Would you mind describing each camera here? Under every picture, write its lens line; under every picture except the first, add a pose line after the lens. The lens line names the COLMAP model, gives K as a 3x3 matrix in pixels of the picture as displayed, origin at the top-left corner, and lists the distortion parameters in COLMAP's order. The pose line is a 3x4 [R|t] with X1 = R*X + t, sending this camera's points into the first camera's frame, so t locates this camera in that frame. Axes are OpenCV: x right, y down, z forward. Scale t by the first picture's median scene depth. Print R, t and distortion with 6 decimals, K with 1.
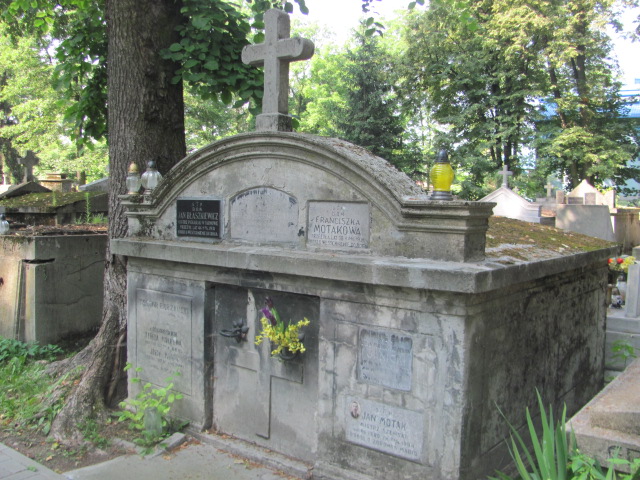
lens RADIAL K [[665.7, 0, 320.0], [0, 665.7, 239.4], [0, 0, 1]] dist [-0.151579, 0.000000]
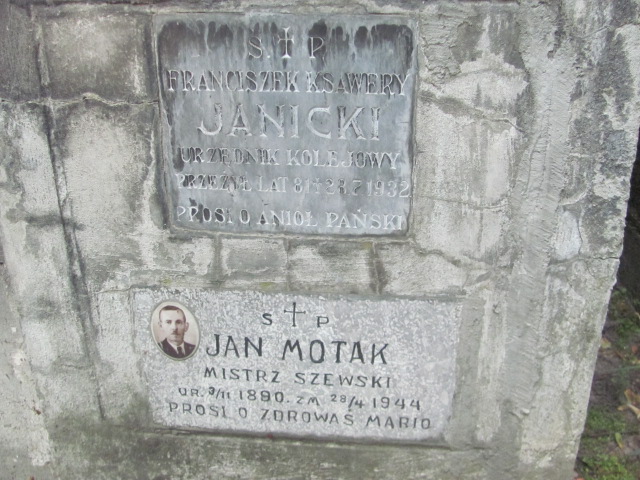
lens RADIAL K [[665.7, 0, 319.2], [0, 665.7, 242.5], [0, 0, 1]] dist [-0.151579, 0.000000]
pose [[0.835195, -0.252403, 0.488612, -0.023014], [0.064452, 0.927261, 0.368827, 0.126155], [-0.546164, -0.276551, 0.790712, 0.766675]]
